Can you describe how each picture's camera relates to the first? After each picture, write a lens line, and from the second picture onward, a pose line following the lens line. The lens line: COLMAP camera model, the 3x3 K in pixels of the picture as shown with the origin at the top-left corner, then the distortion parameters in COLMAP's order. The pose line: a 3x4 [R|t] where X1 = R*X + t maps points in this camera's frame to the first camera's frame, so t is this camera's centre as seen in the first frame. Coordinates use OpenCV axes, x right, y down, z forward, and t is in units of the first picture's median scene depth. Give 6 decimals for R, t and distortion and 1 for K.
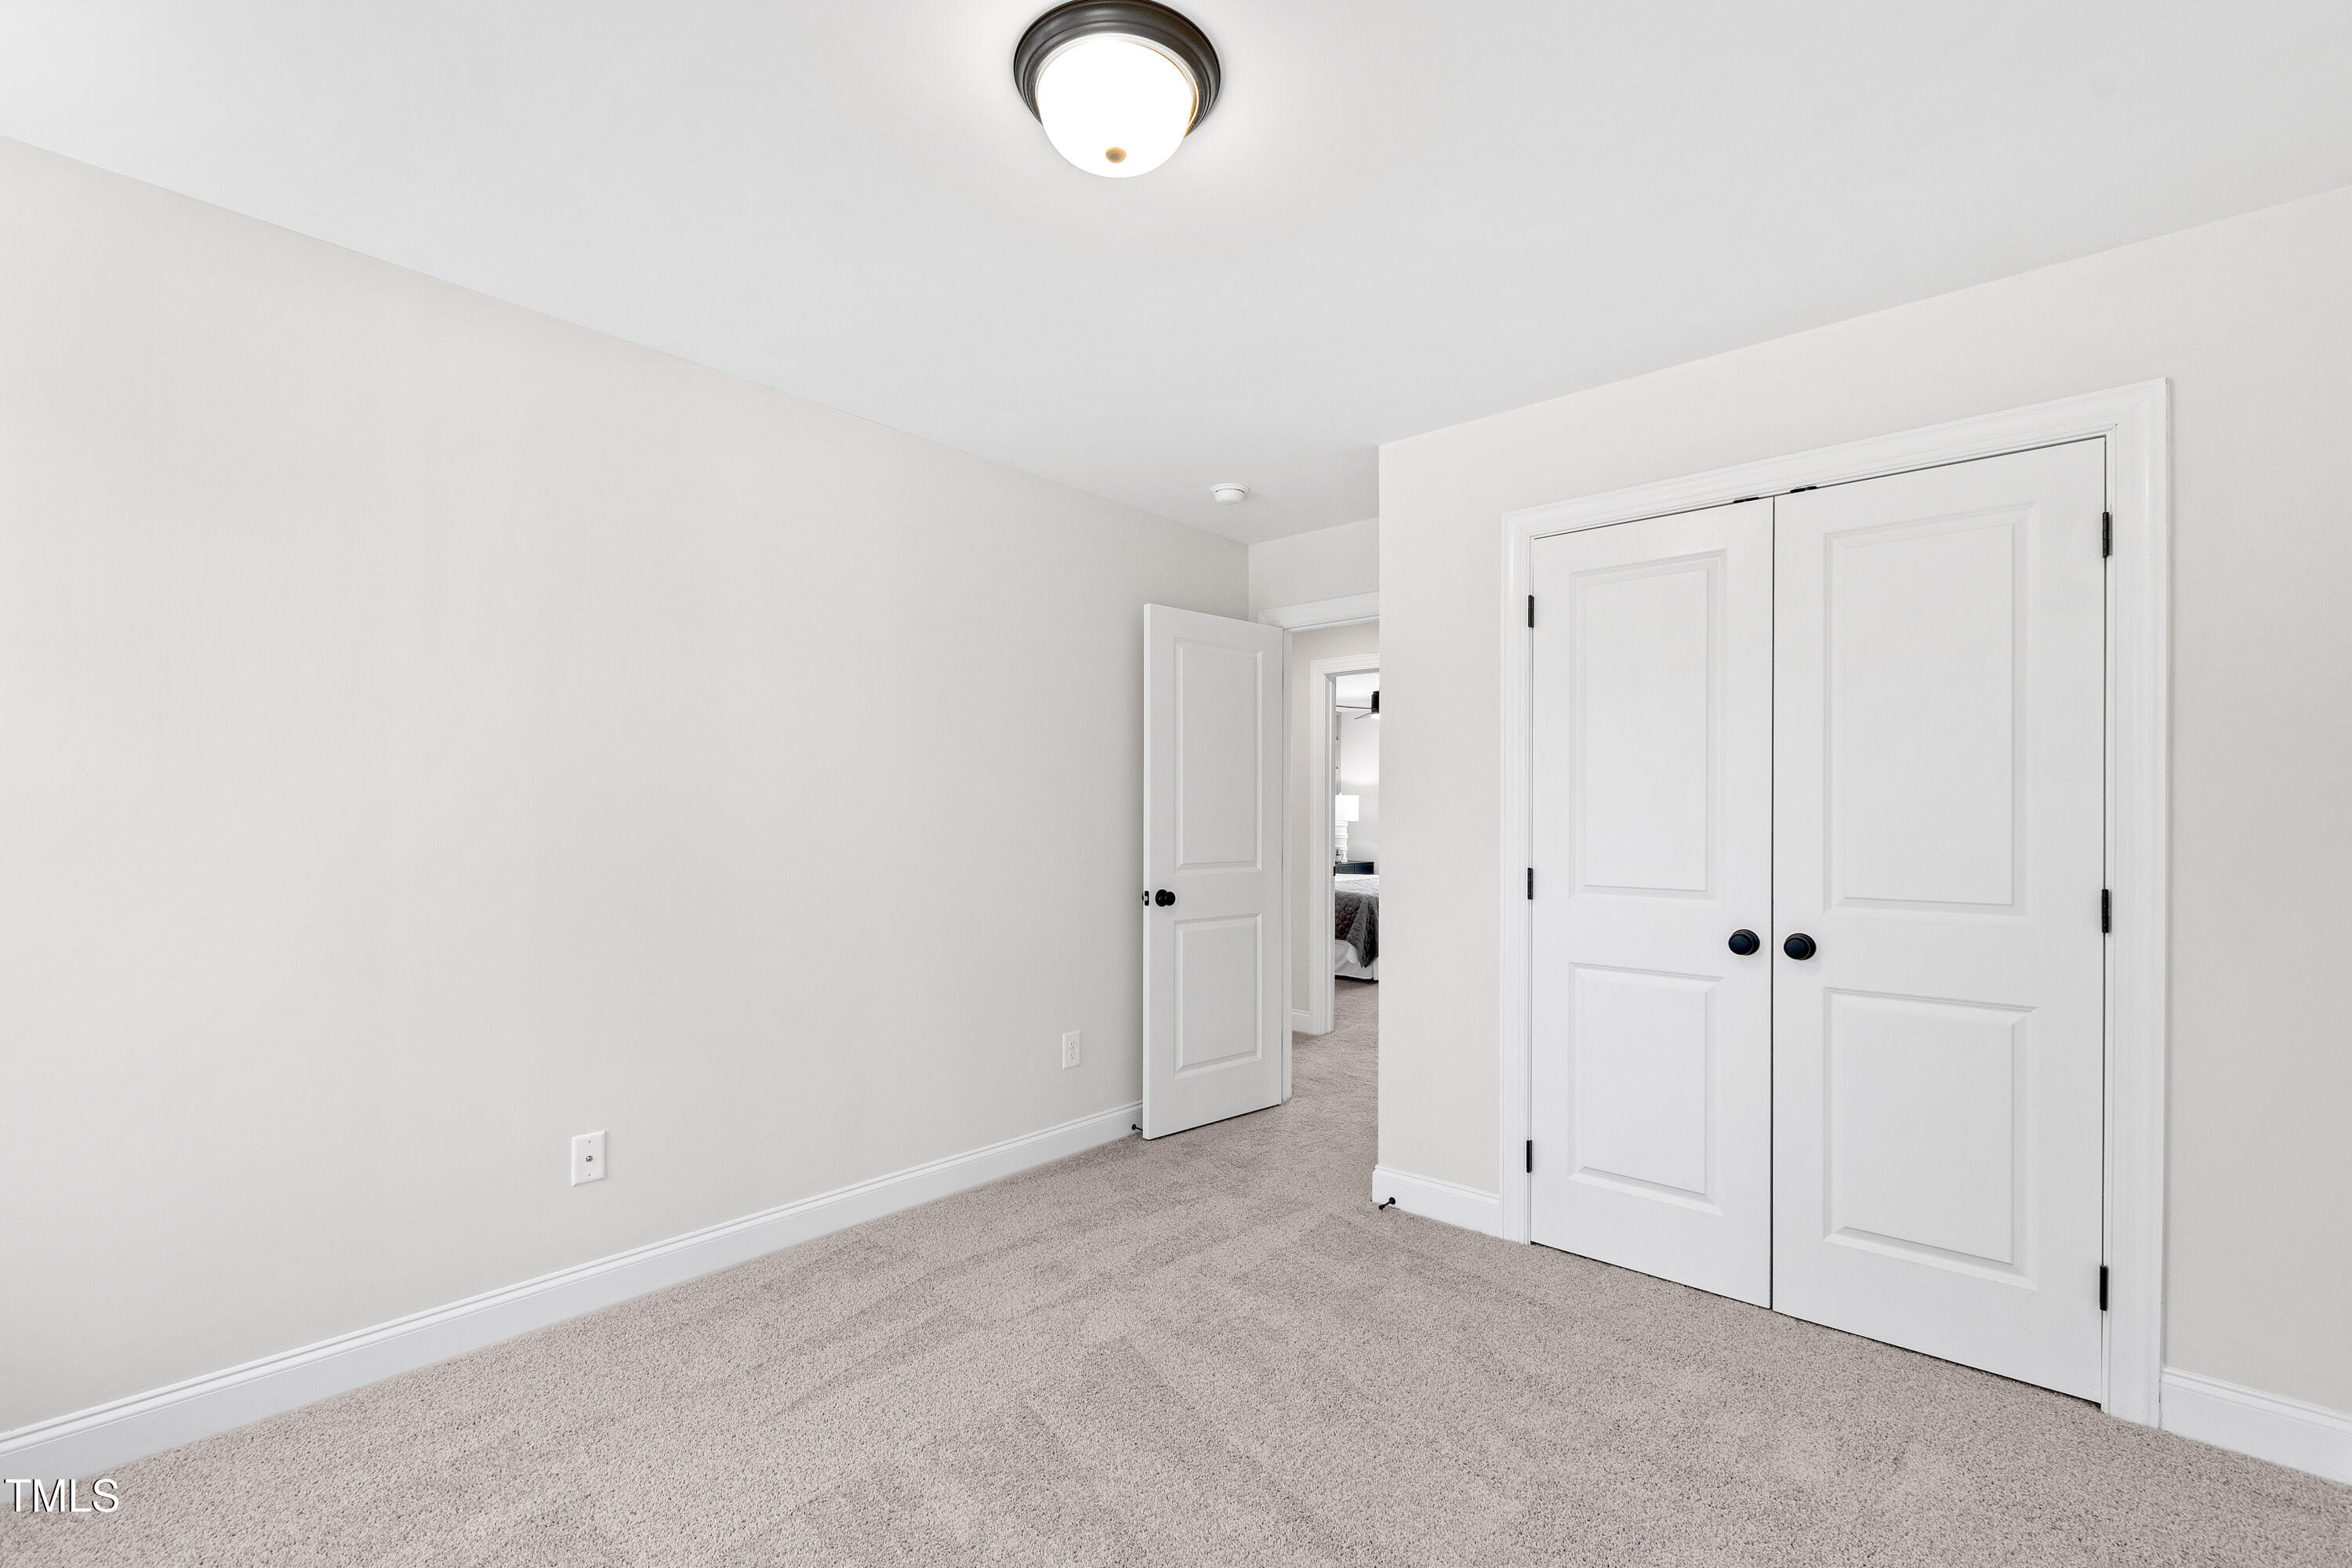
lens RADIAL K [[1068.3, 0, 1176.0], [0, 1068.3, 784.0], [0, 0, 1]] dist [0.002000, 0.000268]
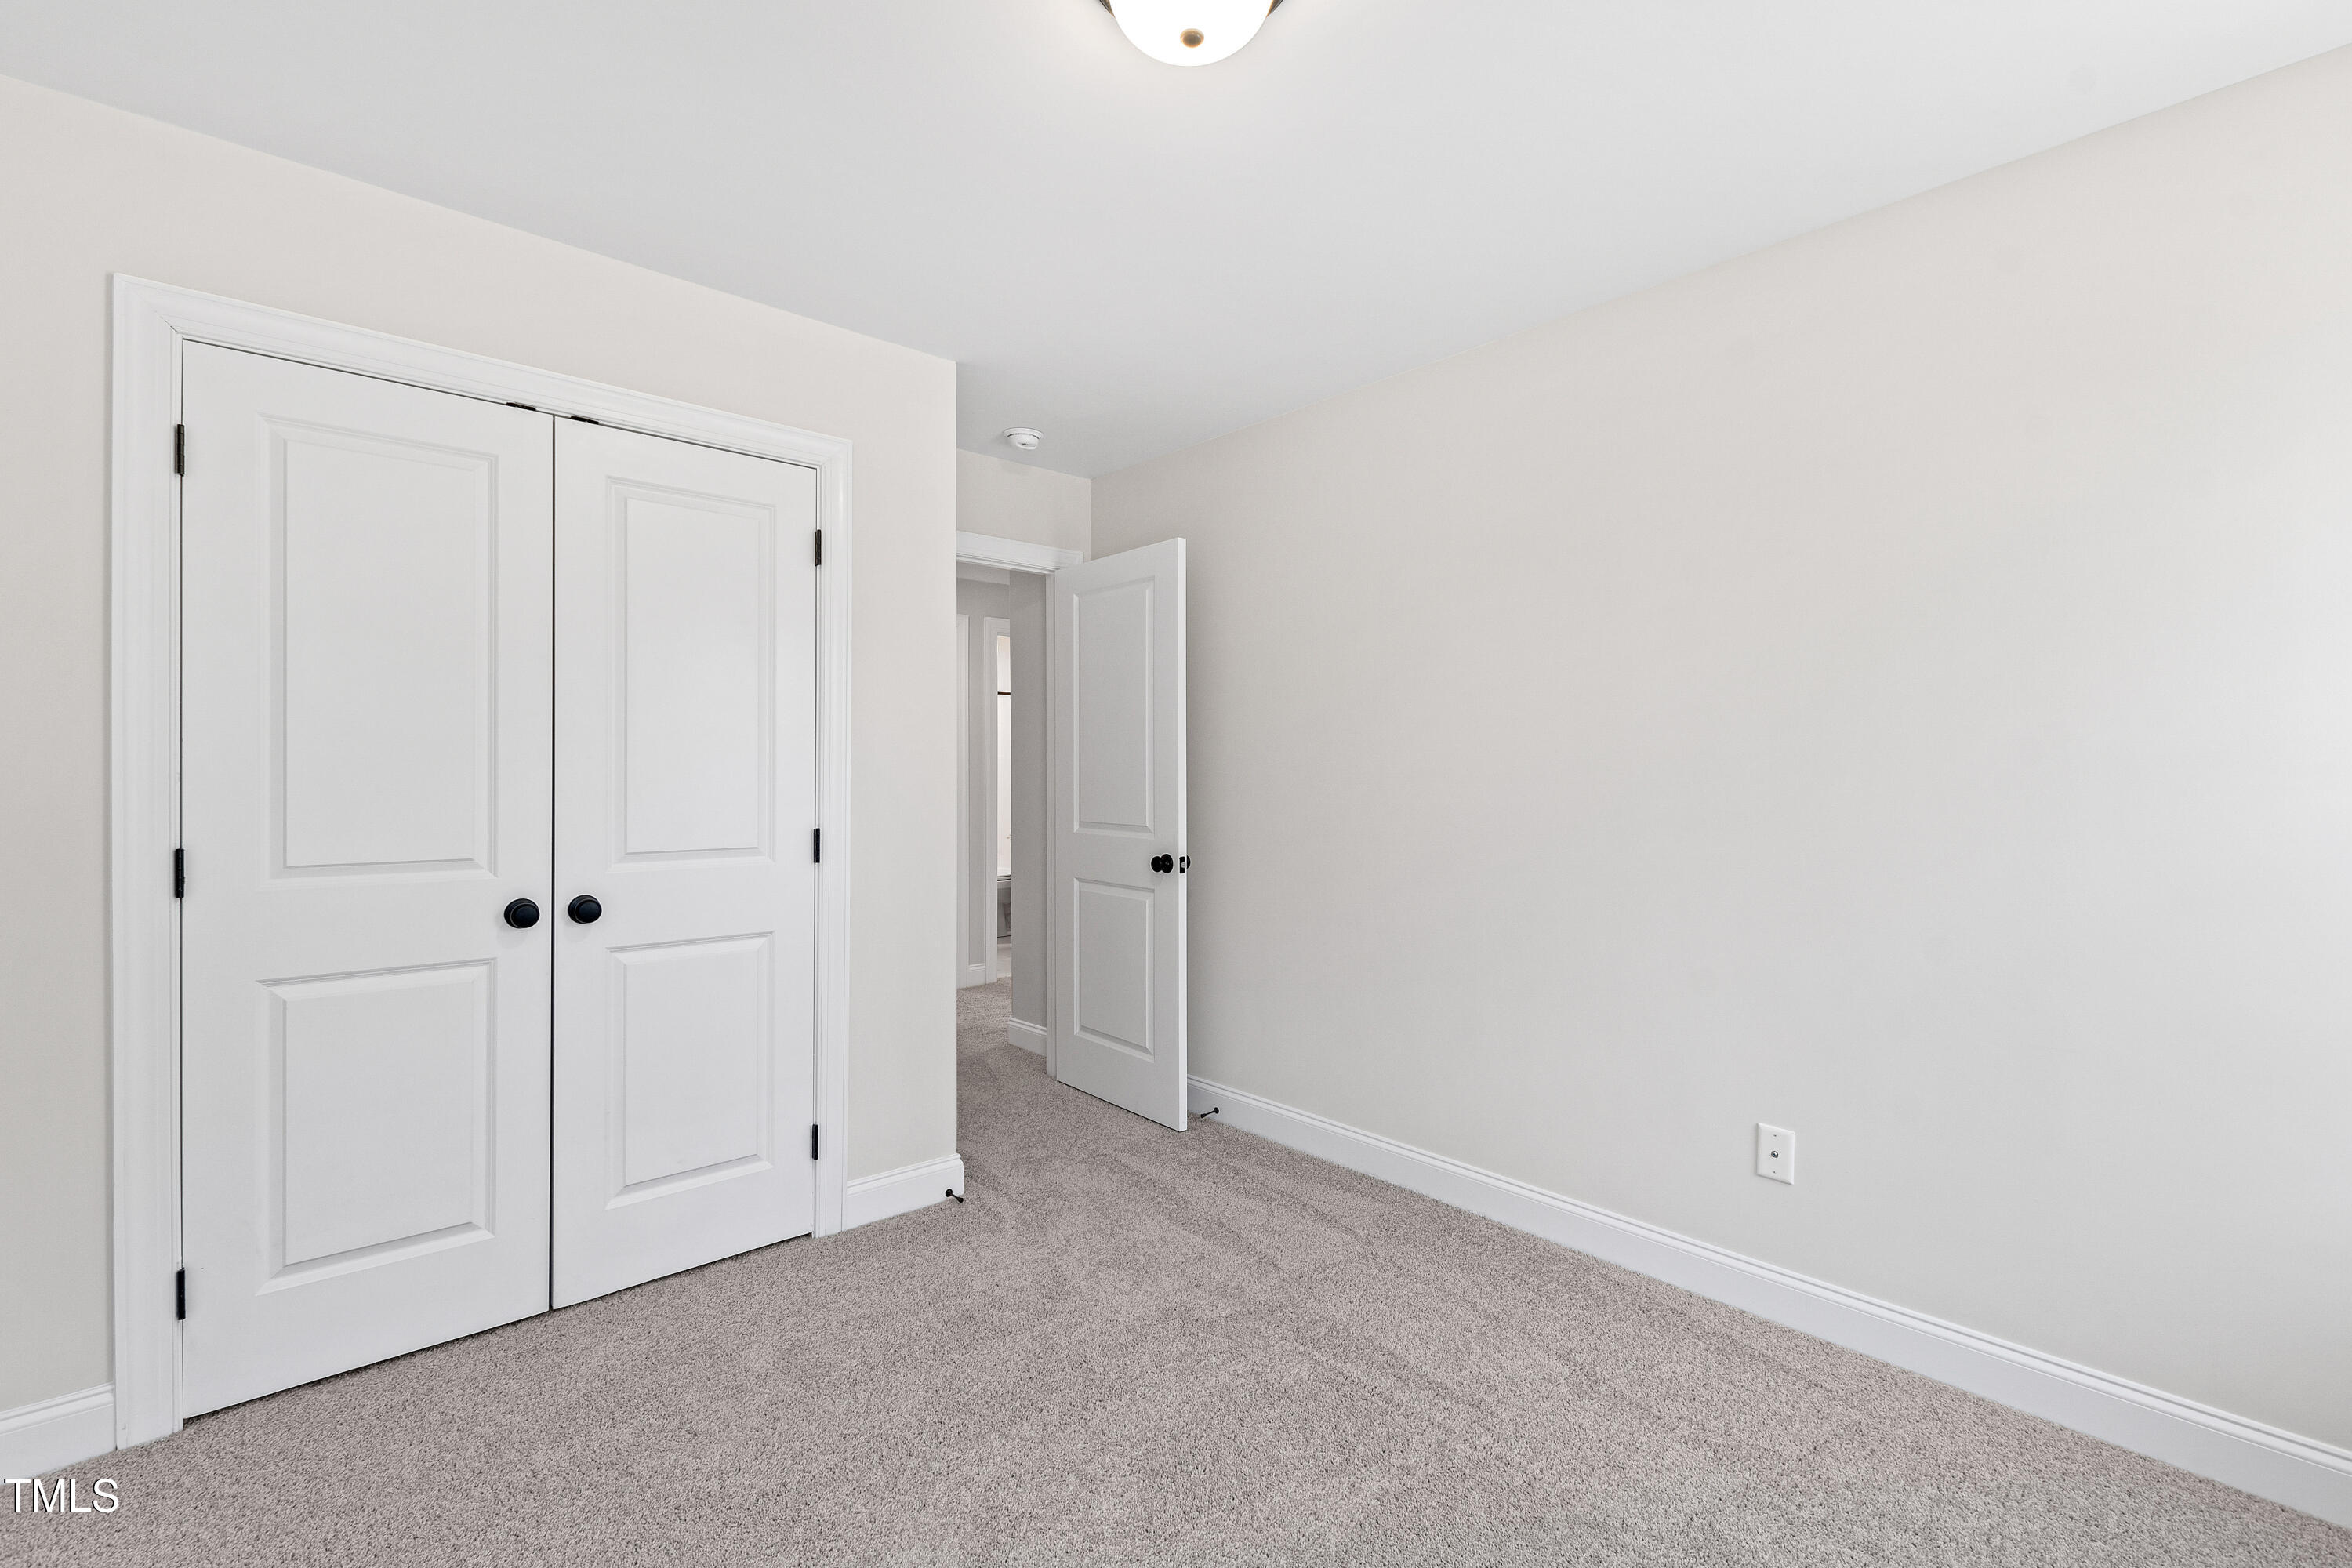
lens RADIAL K [[1068.3, 0, 1176.0], [0, 1068.3, 784.0], [0, 0, 1]] dist [0.002000, 0.000268]
pose [[0.080544, -0.008579, 0.996714, -0.307297], [-0.030385, 0.999477, 0.011058, 0.015909], [-0.996288, -0.031176, 0.080242, 0.408846]]
